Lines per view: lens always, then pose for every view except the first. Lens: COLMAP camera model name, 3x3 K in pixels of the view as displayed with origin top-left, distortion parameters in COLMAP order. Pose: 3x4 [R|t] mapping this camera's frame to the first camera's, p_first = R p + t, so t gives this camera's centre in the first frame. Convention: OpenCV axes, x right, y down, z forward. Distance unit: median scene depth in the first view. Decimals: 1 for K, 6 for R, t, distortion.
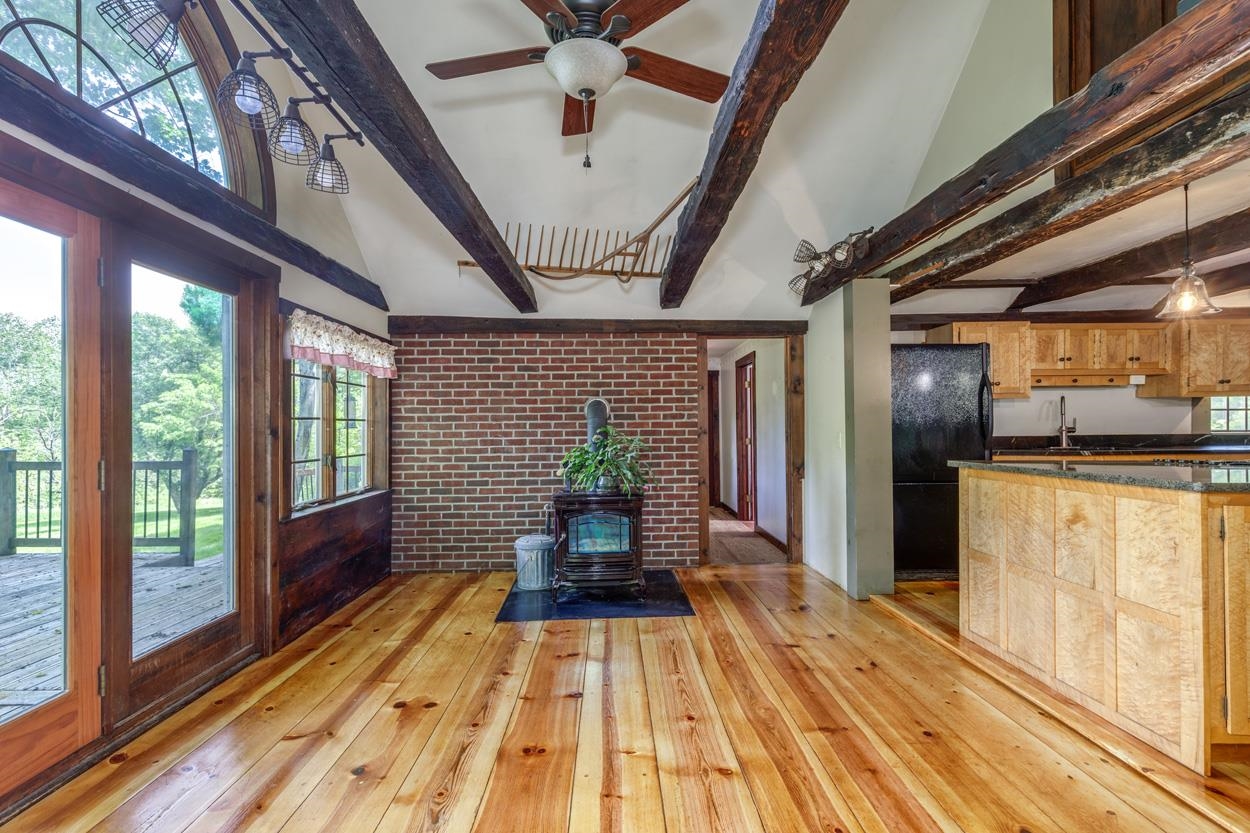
lens RADIAL K [[573.2, 0, 625.0], [0, 573.2, 416.5], [0, 0, 1]] dist [0.011693, -0.000375]
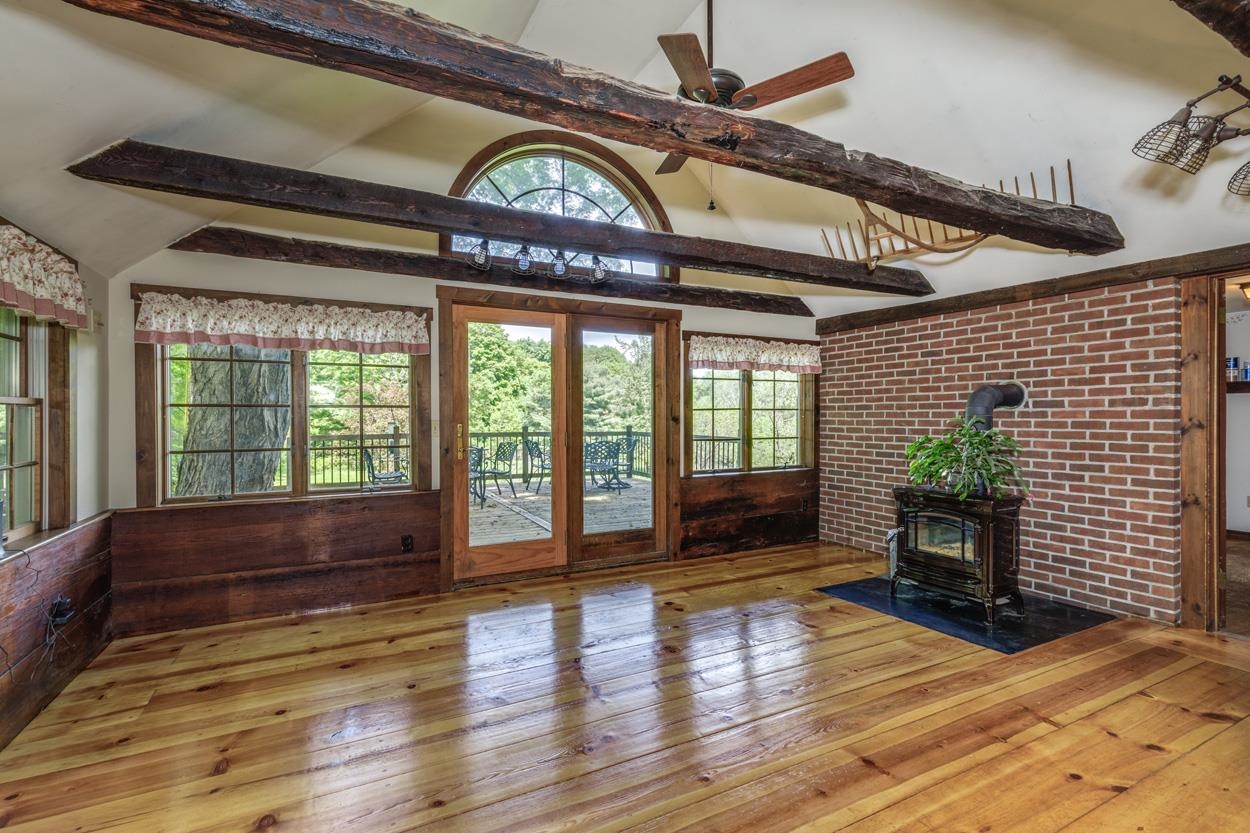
lens RADIAL K [[573.2, 0, 625.0], [0, 573.2, 416.5], [0, 0, 1]] dist [0.011693, -0.000375]
pose [[0.438786, 0.008224, -0.898554, 0.464124], [0.015850, 0.999732, 0.016890, -0.004775], [0.898452, -0.021653, 0.438538, 0.134570]]
